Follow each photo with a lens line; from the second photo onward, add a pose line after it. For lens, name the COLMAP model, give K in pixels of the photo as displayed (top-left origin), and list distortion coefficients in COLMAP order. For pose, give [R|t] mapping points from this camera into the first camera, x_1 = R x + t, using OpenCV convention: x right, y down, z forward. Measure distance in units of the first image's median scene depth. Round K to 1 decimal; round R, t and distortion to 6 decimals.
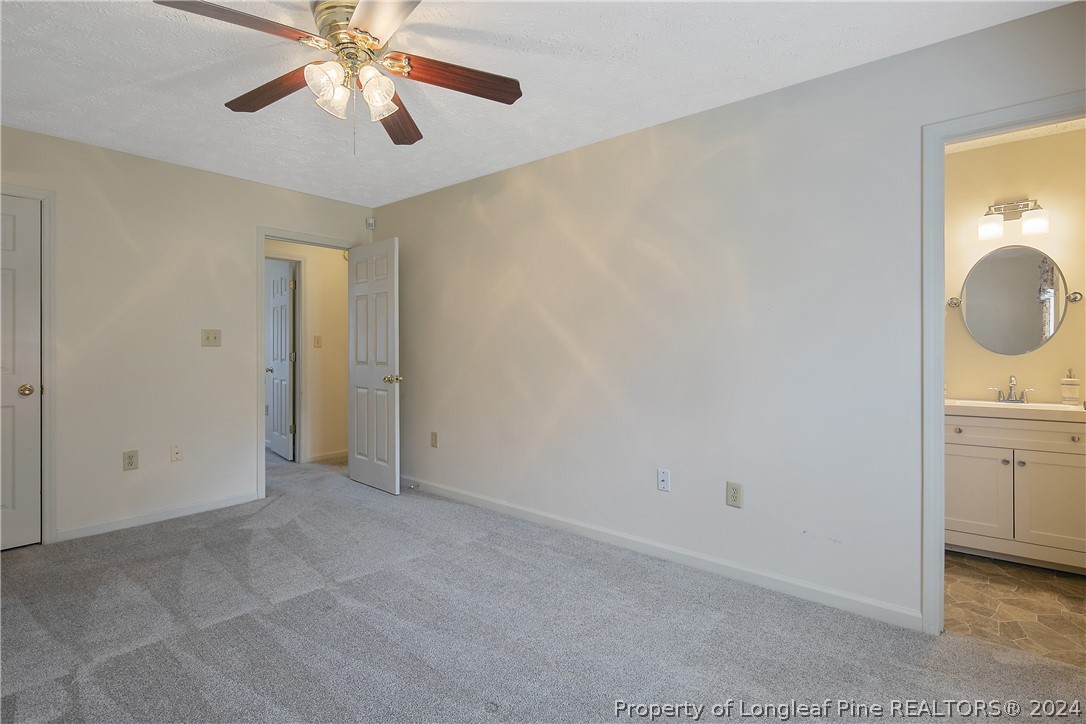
lens RADIAL K [[523.9, 0, 546.7], [0, 523.9, 345.7], [0, 0, 1]] dist [0.002350, -0.003803]
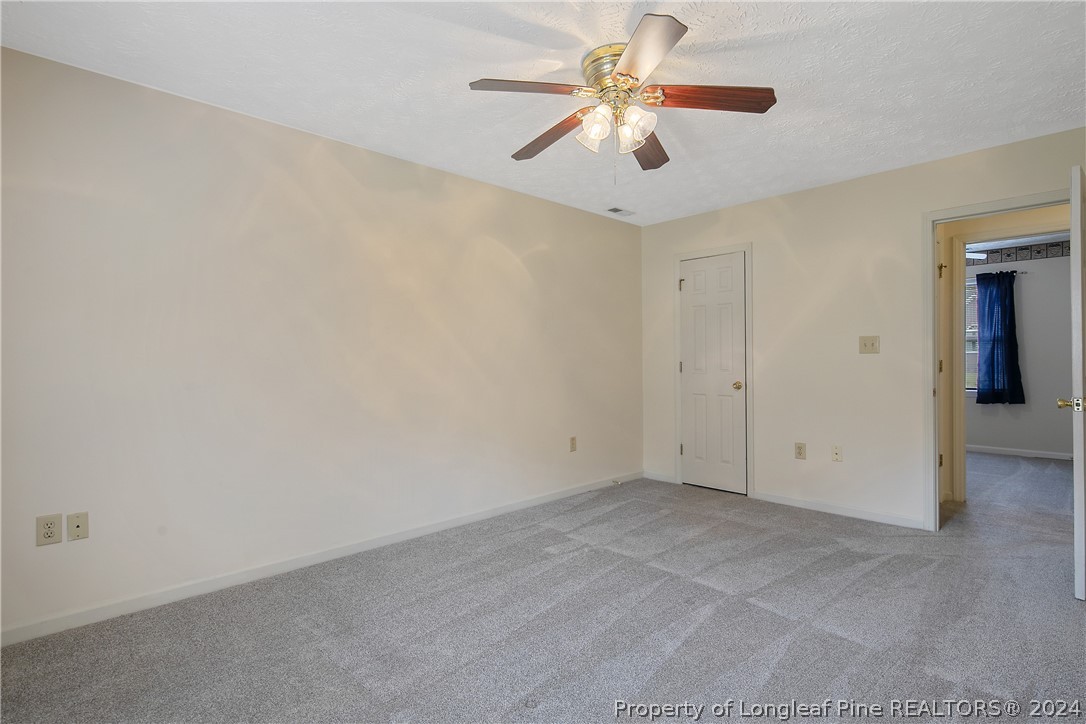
lens RADIAL K [[523.9, 0, 543.5], [0, 523.9, 356.6], [0, 0, 1]] dist [0.002350, -0.003803]
pose [[-0.110007, -0.002303, -0.993928, 0.474622], [0.011713, 0.999925, -0.003613, 0.004626], [0.993862, -0.012039, -0.109971, 0.591946]]
